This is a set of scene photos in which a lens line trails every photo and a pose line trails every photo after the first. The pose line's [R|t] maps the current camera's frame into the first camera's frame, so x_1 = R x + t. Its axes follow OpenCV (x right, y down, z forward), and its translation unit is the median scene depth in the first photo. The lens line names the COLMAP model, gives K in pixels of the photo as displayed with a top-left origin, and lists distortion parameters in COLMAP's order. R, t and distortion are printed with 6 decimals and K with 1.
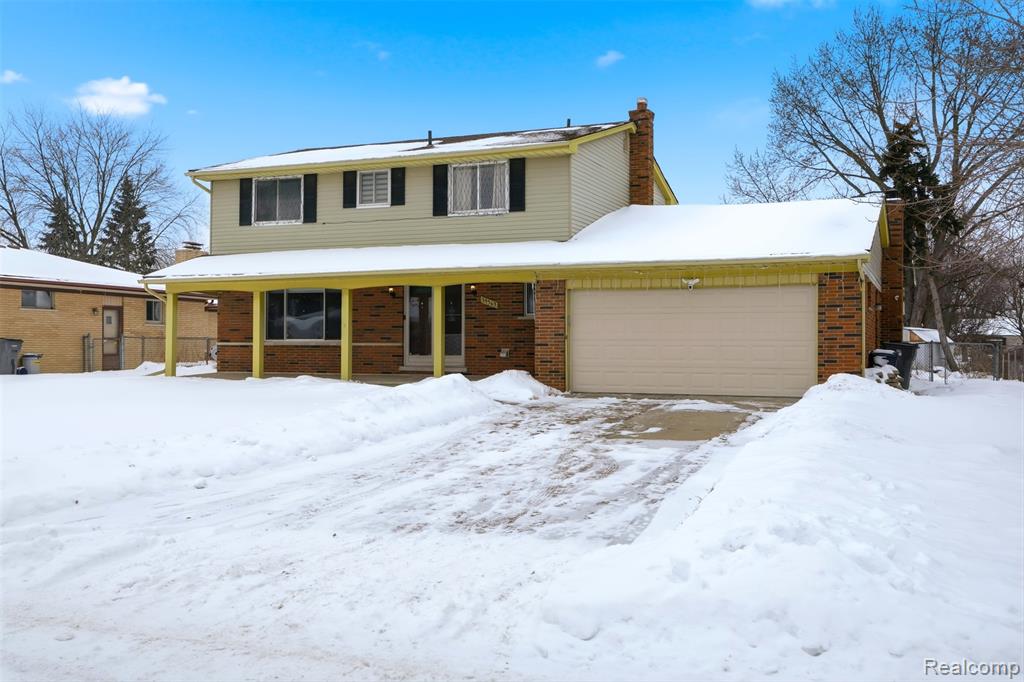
lens RADIAL K [[1019.8, 0, 513.4], [0, 1019.8, 343.7], [0, 0, 1]] dist [-0.023081, 0.000000]
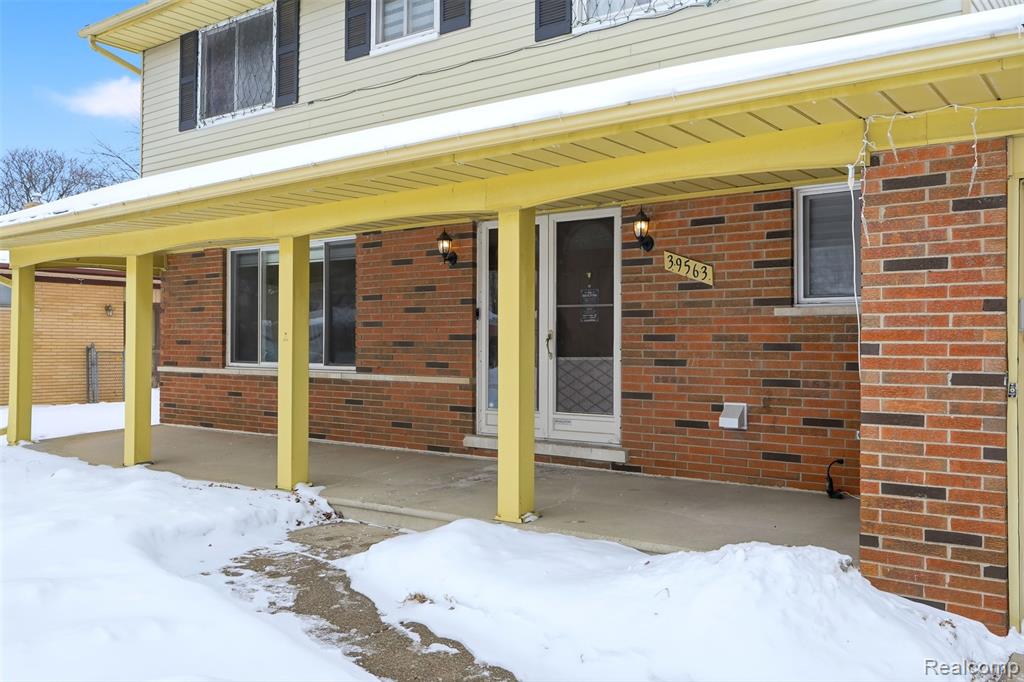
lens RADIAL K [[873.7, 0, 505.2], [0, 873.7, 342.6], [0, 0, 1]] dist [-0.003620, 0.004497]
pose [[0.964434, -0.000631, -0.264324, -0.004847], [0.001242, 0.999997, 0.002147, -0.015103], [0.264322, -0.002399, 0.964432, 0.668771]]
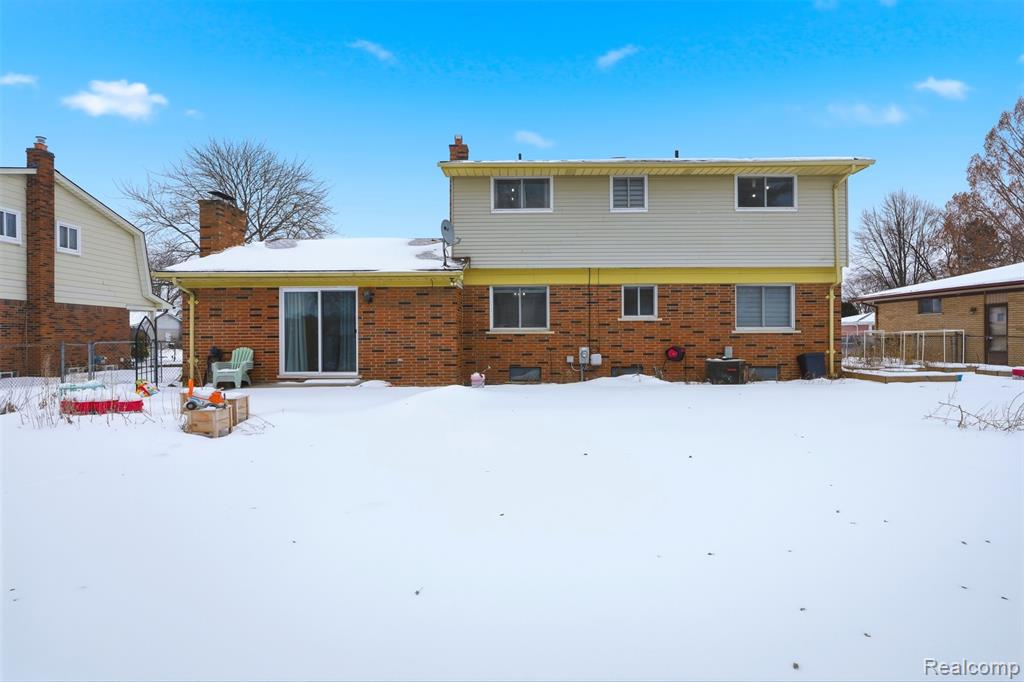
lens RADIAL K [[577.4, 0, 510.3], [0, 577.4, 341.0], [0, 0, 1]] dist [-0.010191, 0.003611]
pose [[-0.916099, 0.001623, -0.400949, 0.370487], [0.001747, 0.999998, 0.000056, -0.001135], [0.400949, -0.000649, -0.916100, 1.787020]]
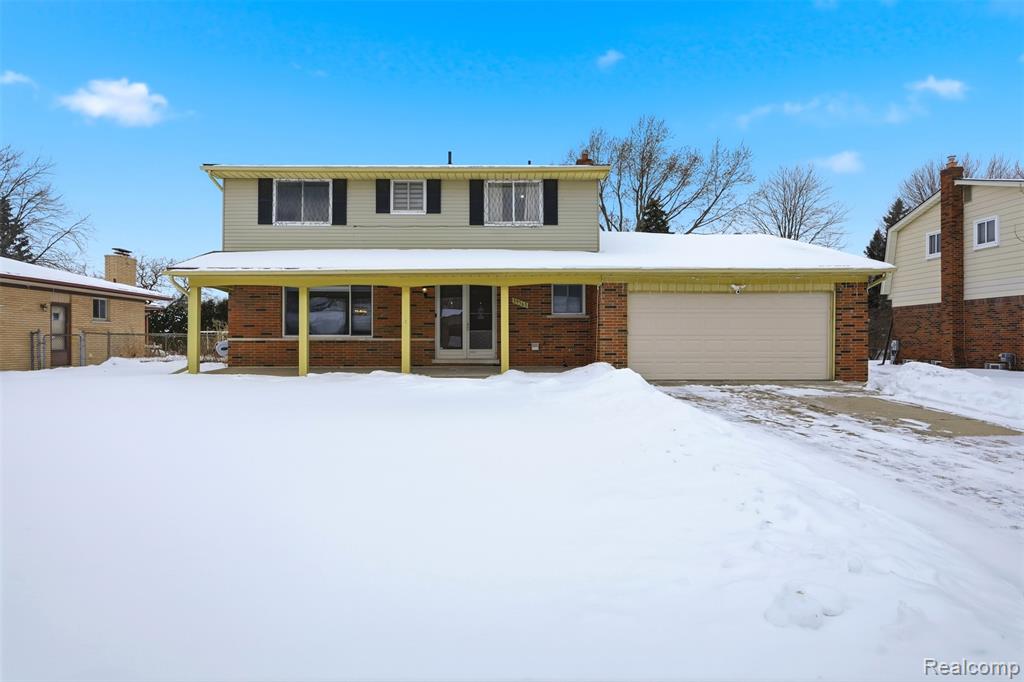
lens RADIAL K [[596.6, 0, 511.9], [0, 596.6, 339.9], [0, 0, 1]] dist [-0.006628, 0.000363]
pose [[0.919527, -0.002619, 0.393019, -0.285656], [0.002230, 0.999996, 0.001448, 0.000292], [-0.393021, -0.000455, 0.919529, 0.368037]]
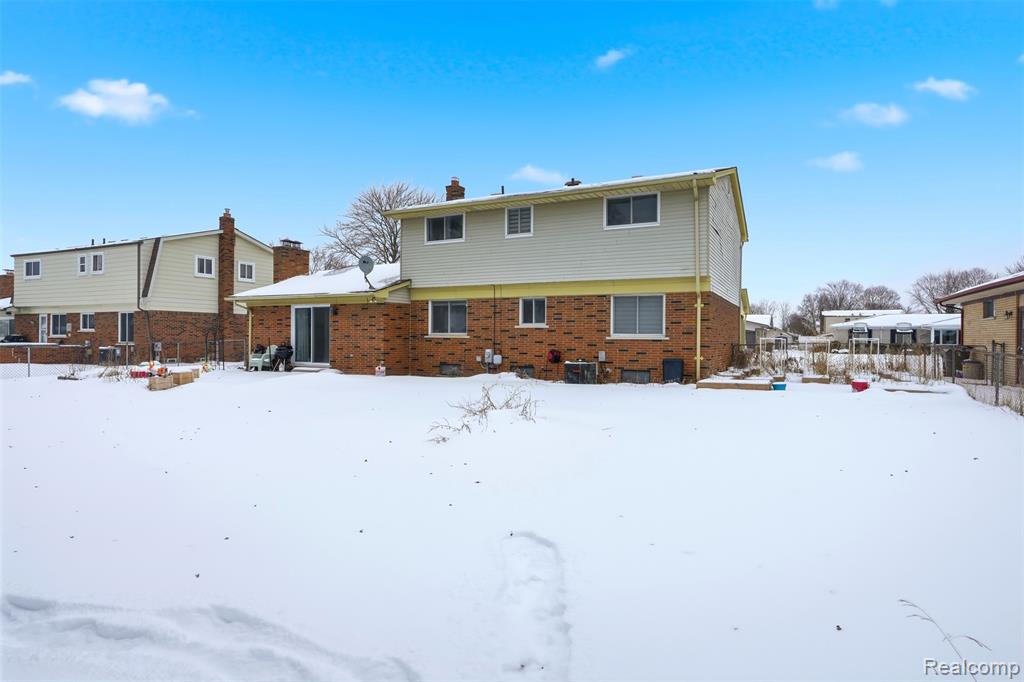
lens RADIAL K [[596.6, 0, 514.6], [0, 596.6, 340.8], [0, 0, 1]] dist [-0.006628, 0.000363]
pose [[-0.998000, -0.012058, 0.062048, -0.020023], [-0.012011, 0.999927, 0.001130, -0.006474], [-0.062057, 0.000383, -0.998073, 2.025772]]
